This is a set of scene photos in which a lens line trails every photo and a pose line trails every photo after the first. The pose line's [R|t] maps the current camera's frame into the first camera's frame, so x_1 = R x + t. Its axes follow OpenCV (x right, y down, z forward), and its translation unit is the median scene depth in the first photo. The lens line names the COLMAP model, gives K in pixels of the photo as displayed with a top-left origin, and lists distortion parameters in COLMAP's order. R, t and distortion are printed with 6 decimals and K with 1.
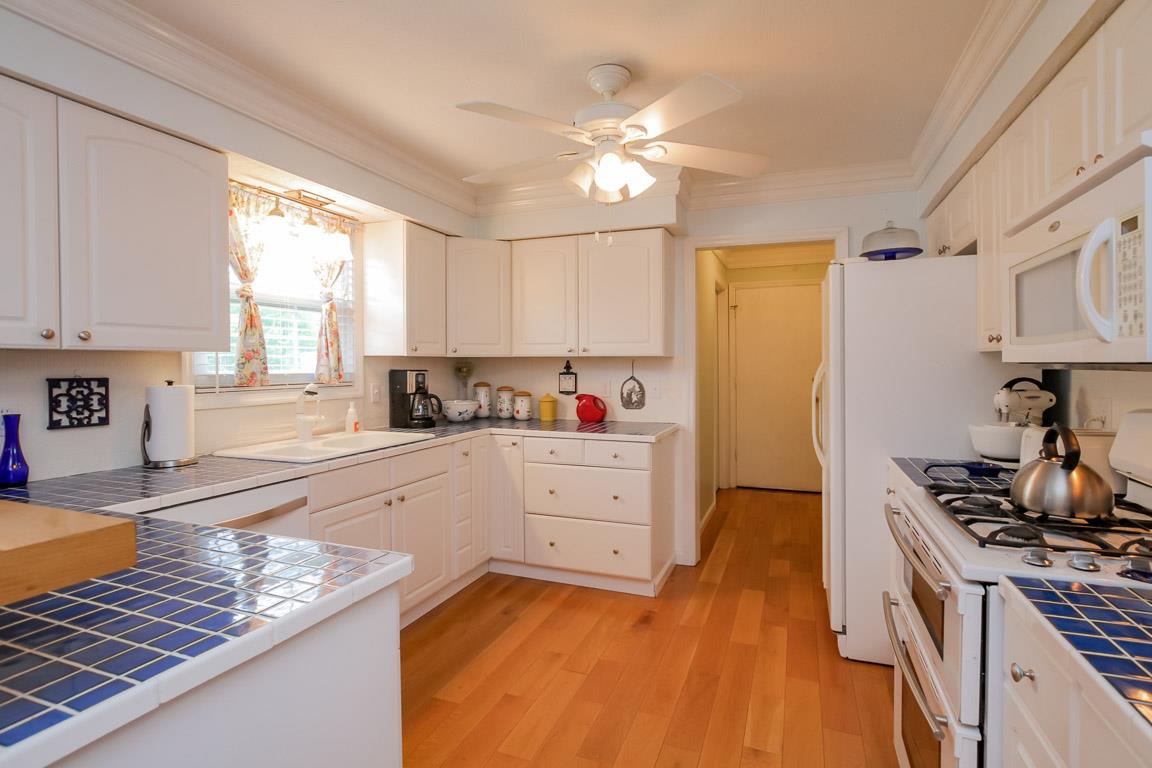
lens RADIAL K [[567.2, 0, 577.8], [0, 567.2, 356.6], [0, 0, 1]] dist [-0.000981, -0.000106]
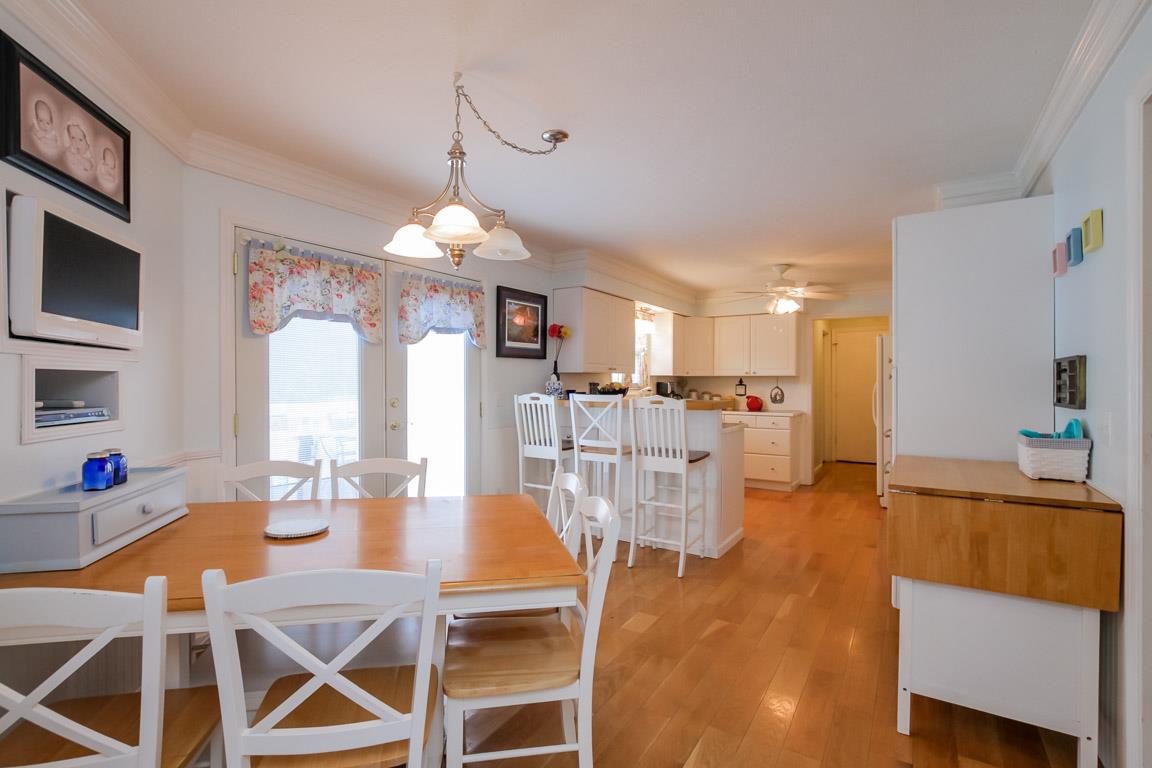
lens RADIAL K [[541.8, 0, 579.0], [0, 541.8, 377.9], [0, 0, 1]] dist [-0.000861, 0.000141]
pose [[0.984063, 0.004733, -0.177758, -0.238409], [-0.003875, 0.999979, 0.005172, -0.001098], [0.177778, -0.004401, 0.984061, -0.925618]]
